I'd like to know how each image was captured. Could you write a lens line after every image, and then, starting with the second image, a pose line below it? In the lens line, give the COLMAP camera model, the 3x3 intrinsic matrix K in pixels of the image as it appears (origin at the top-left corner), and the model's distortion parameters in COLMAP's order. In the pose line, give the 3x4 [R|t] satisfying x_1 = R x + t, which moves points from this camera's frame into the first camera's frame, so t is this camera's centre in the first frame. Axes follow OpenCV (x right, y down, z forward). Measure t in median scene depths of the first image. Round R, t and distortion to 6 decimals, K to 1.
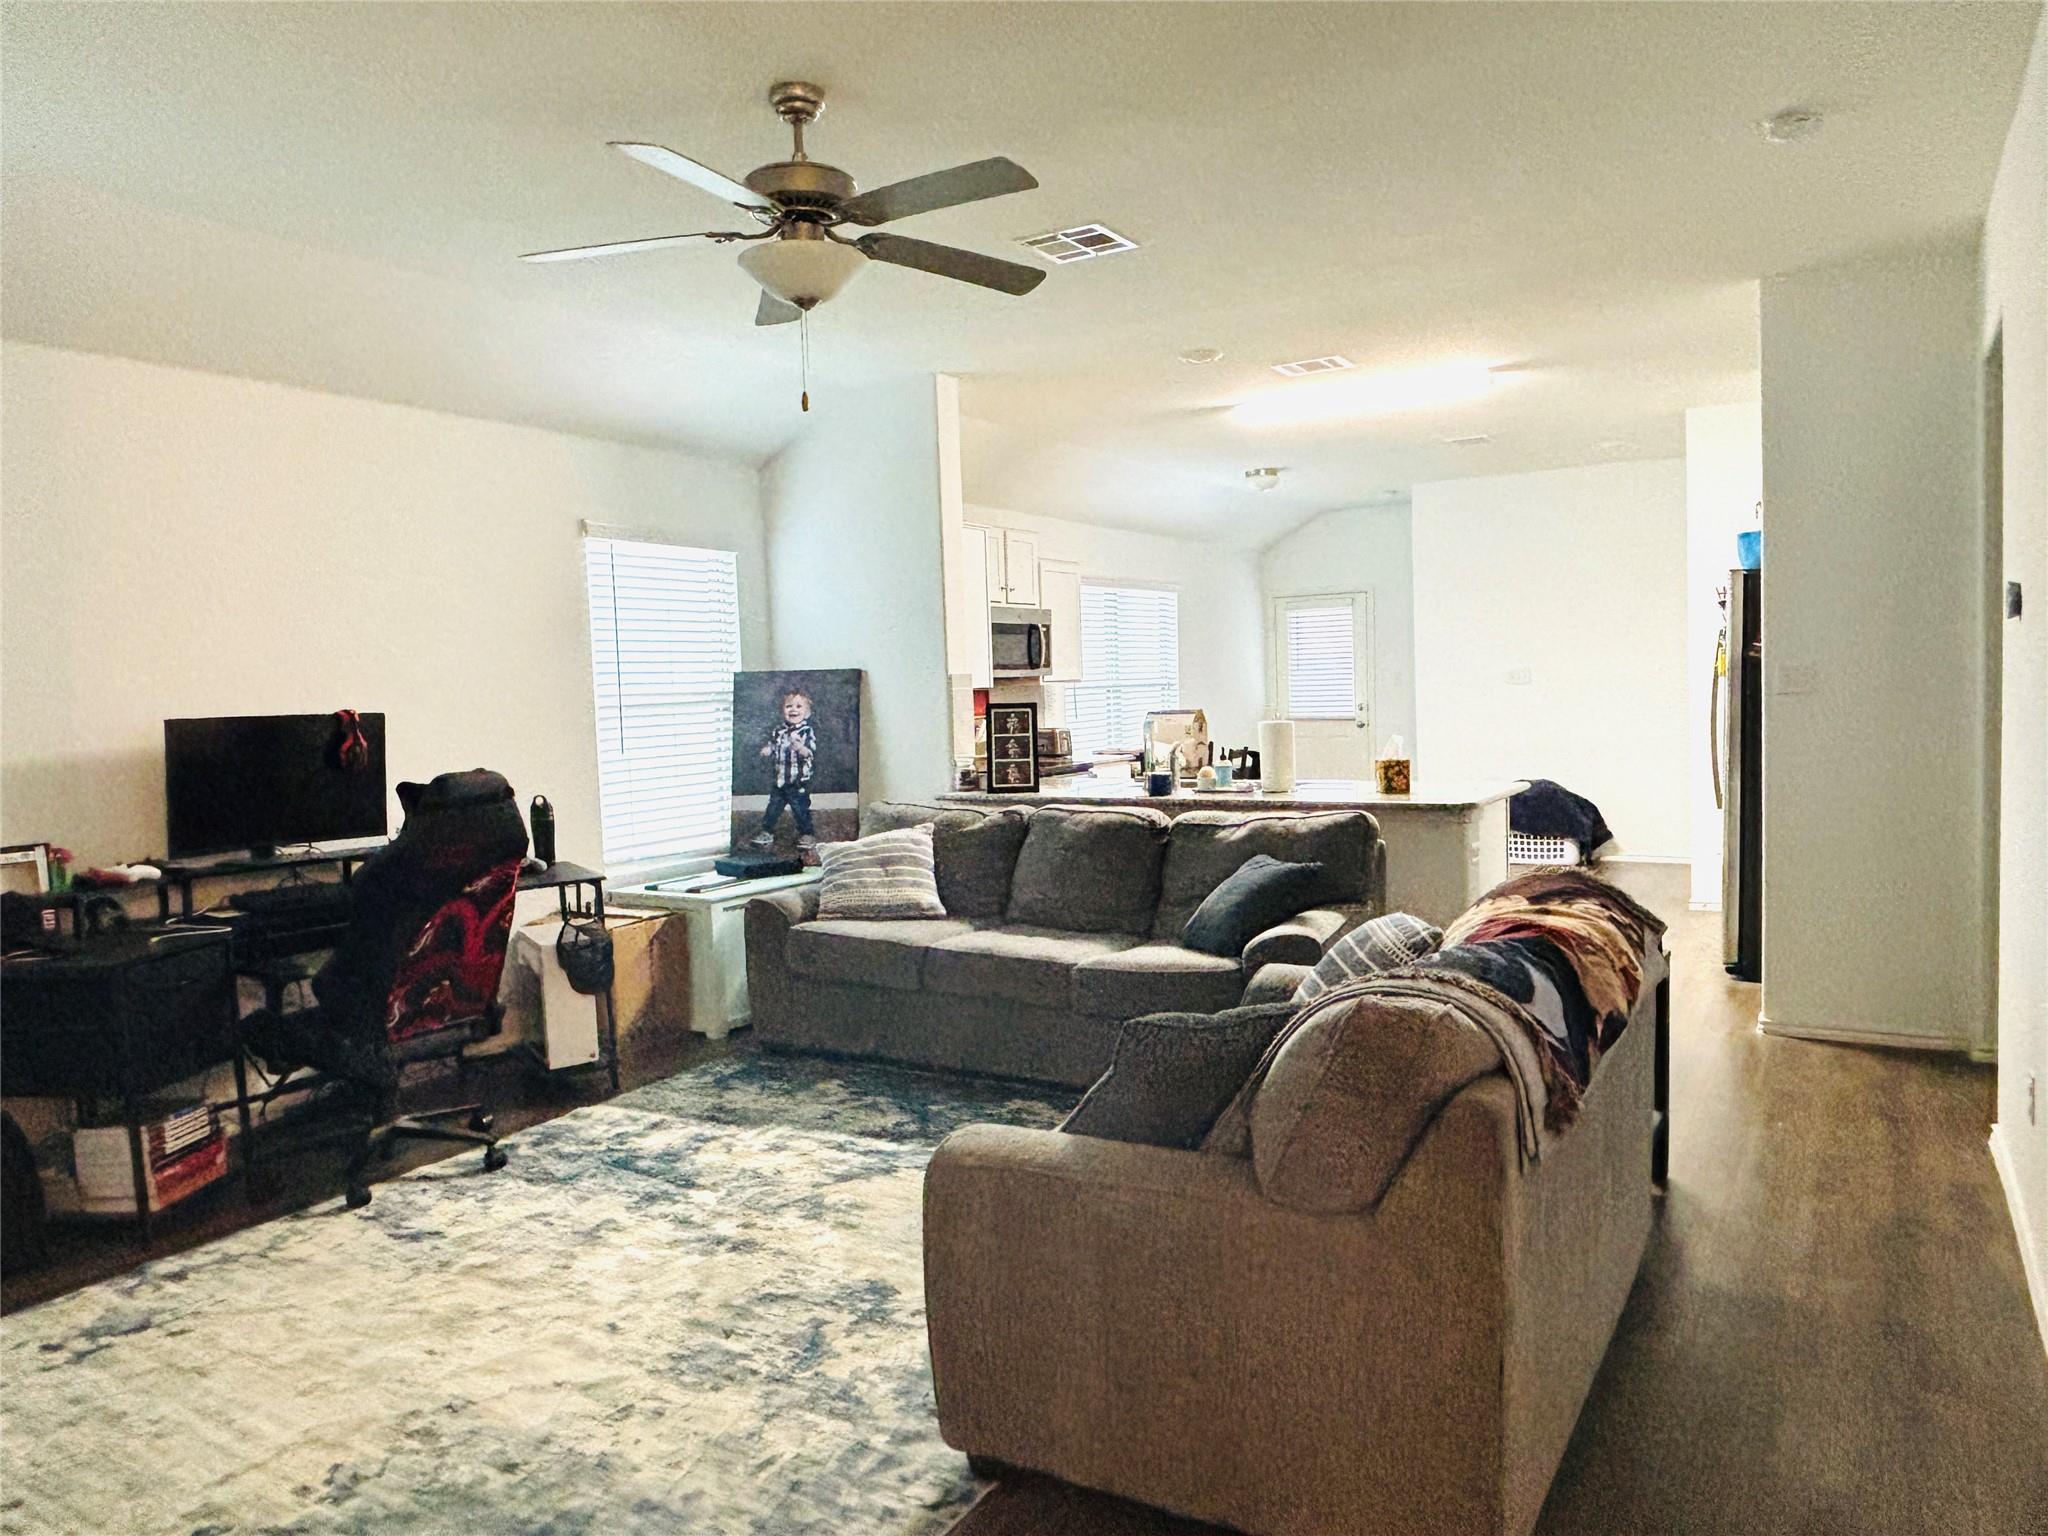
lens RADIAL K [[1394.9, 0, 1024.0], [0, 1394.9, 768.0], [0, 0, 1]] dist [0.083400, -0.115944]
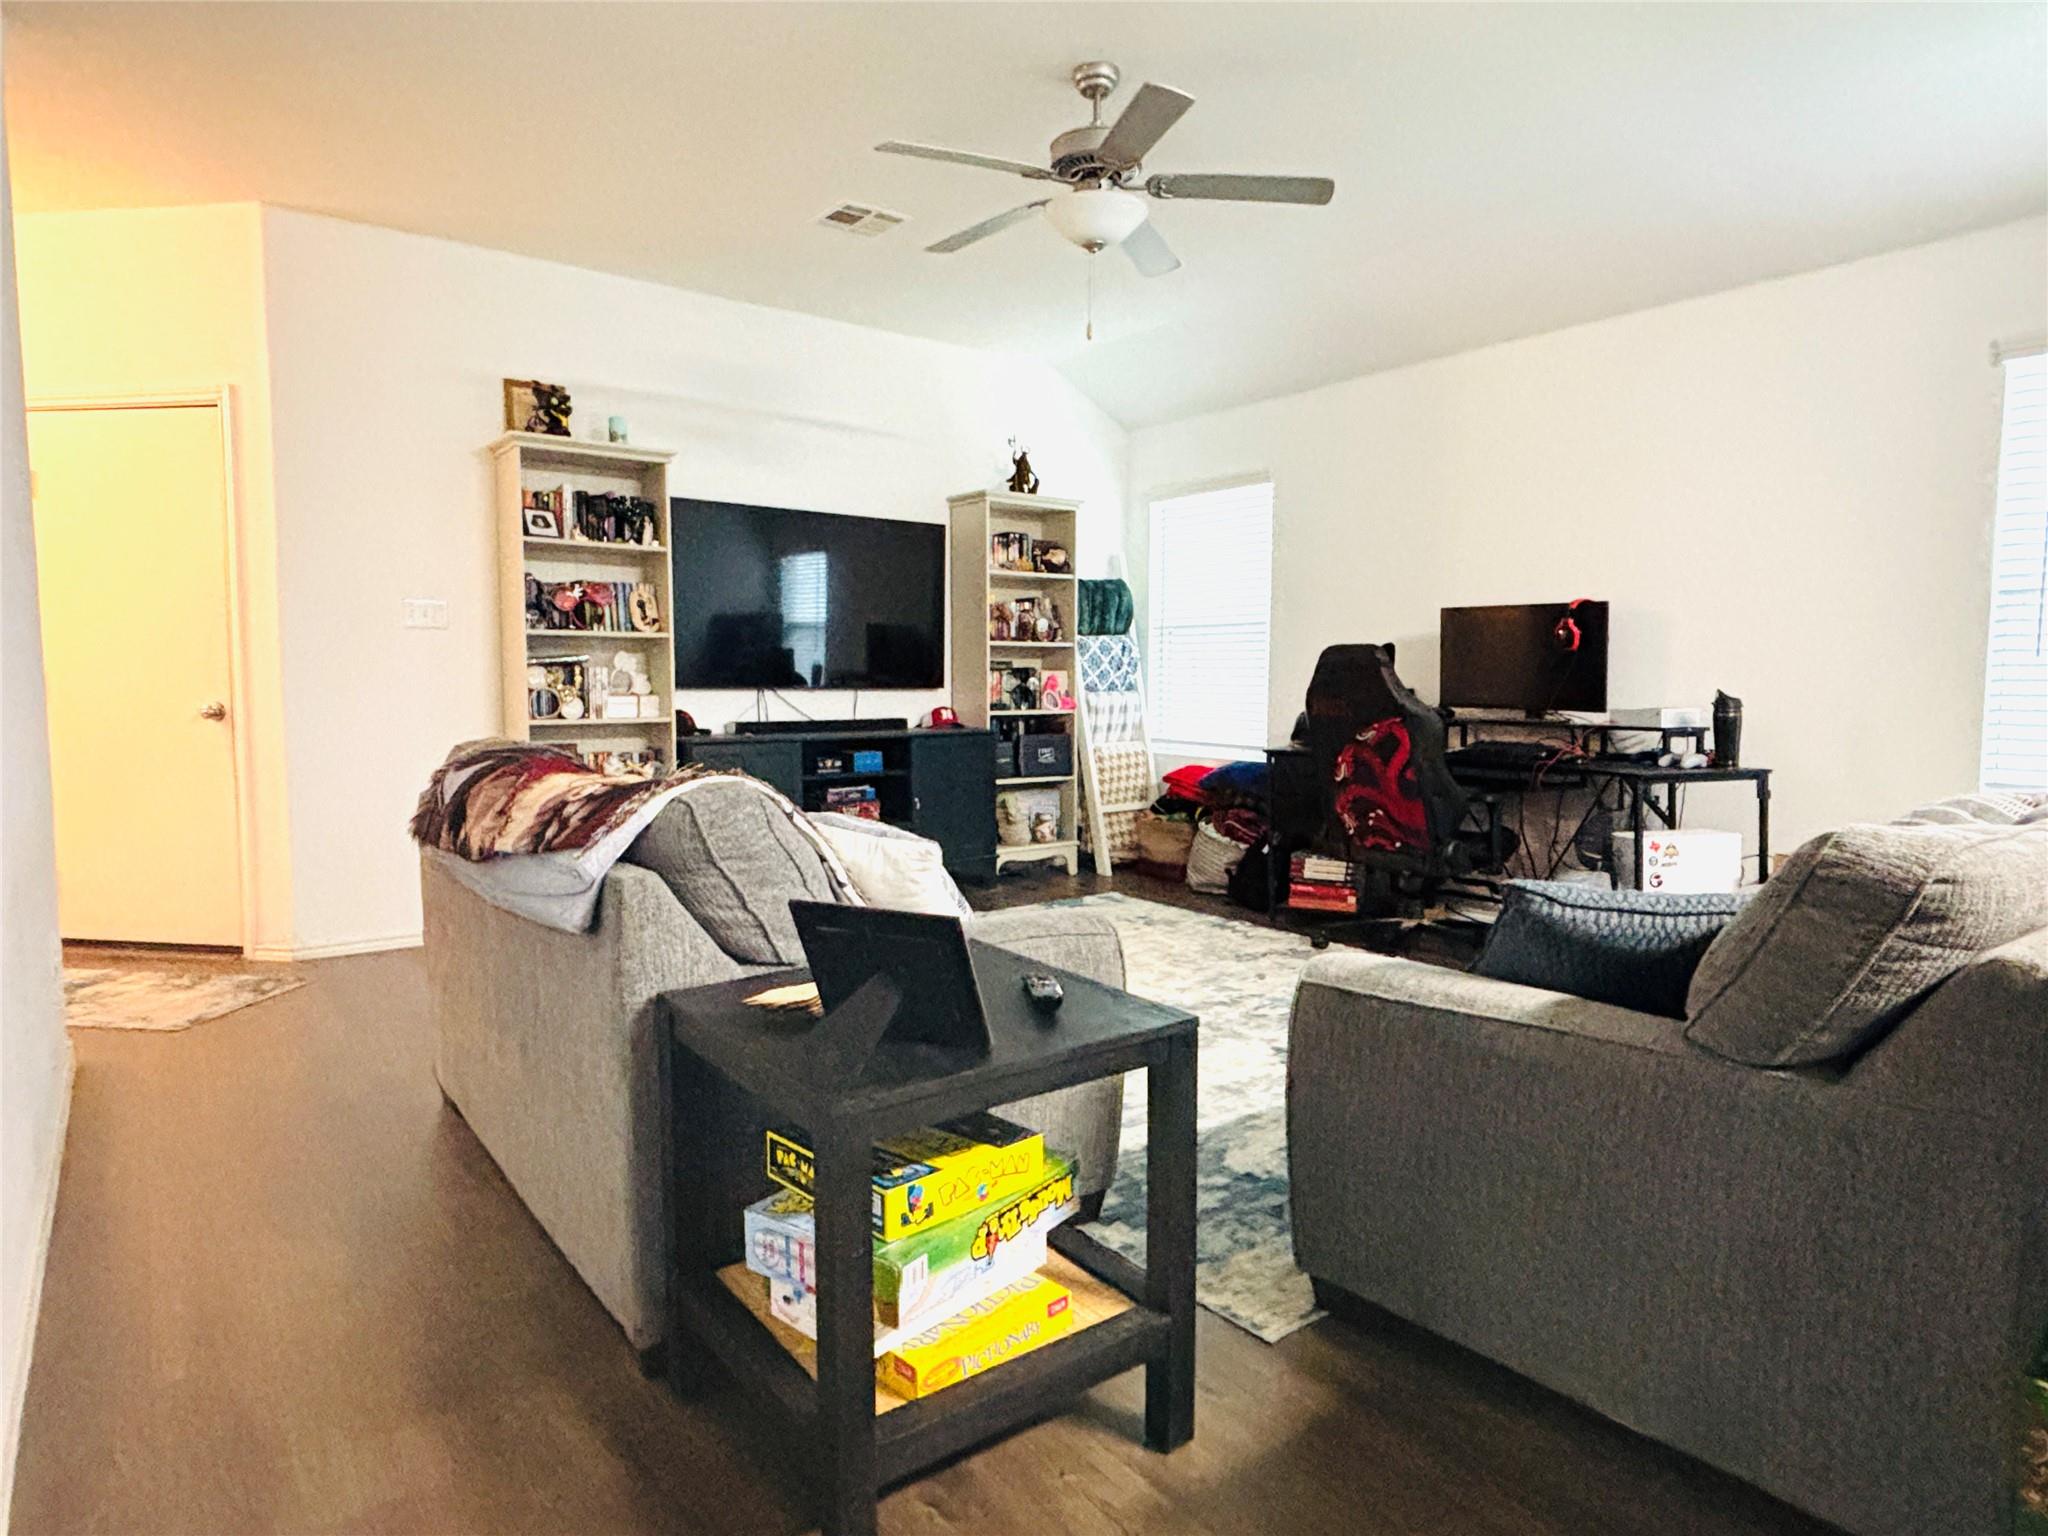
lens RADIAL K [[1168.8, 0, 1024.0], [0, 1168.8, 768.0], [0, 0, 1]] dist [-0.000637, -0.000212]
pose [[-0.368573, 0.105698, -0.923570, 0.633284], [-0.045906, 0.990233, 0.131647, -0.010107], [0.928465, 0.090919, -0.360121, 1.006529]]
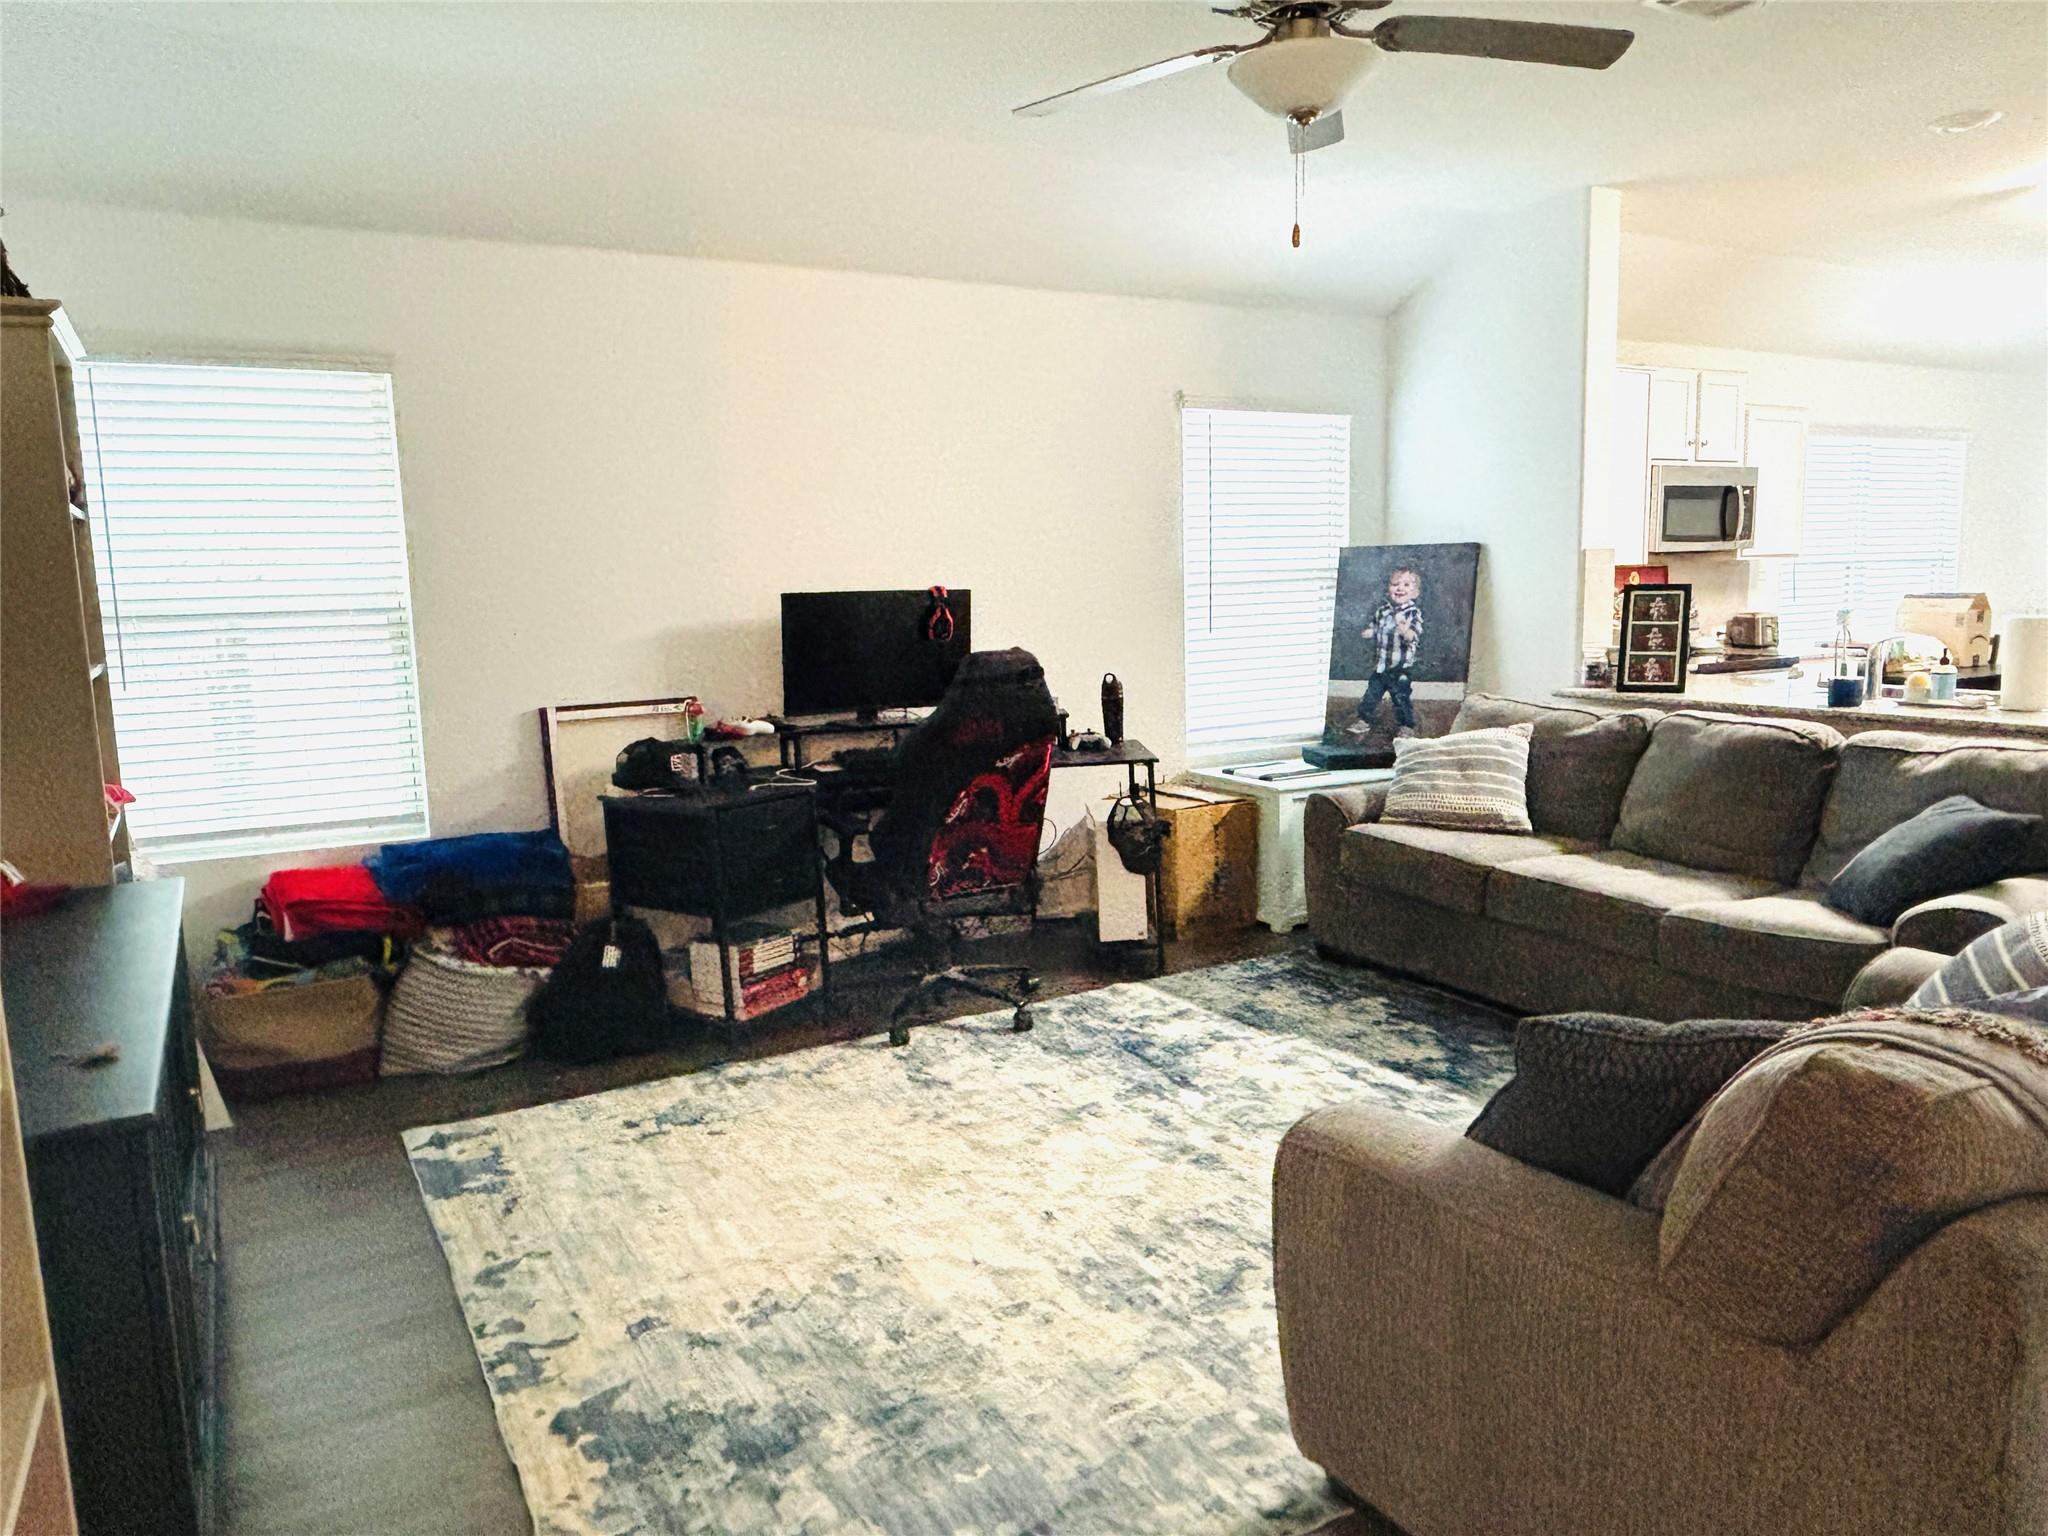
lens RADIAL K [[1394.9, 0, 1024.0], [0, 1394.9, 768.0], [0, 0, 1]] dist [0.083400, -0.115944]
pose [[0.872504, 0.078345, -0.482286, 0.107655], [-0.033617, 0.994348, 0.100710, -0.013871], [0.487450, -0.071656, 0.870206, 0.107418]]
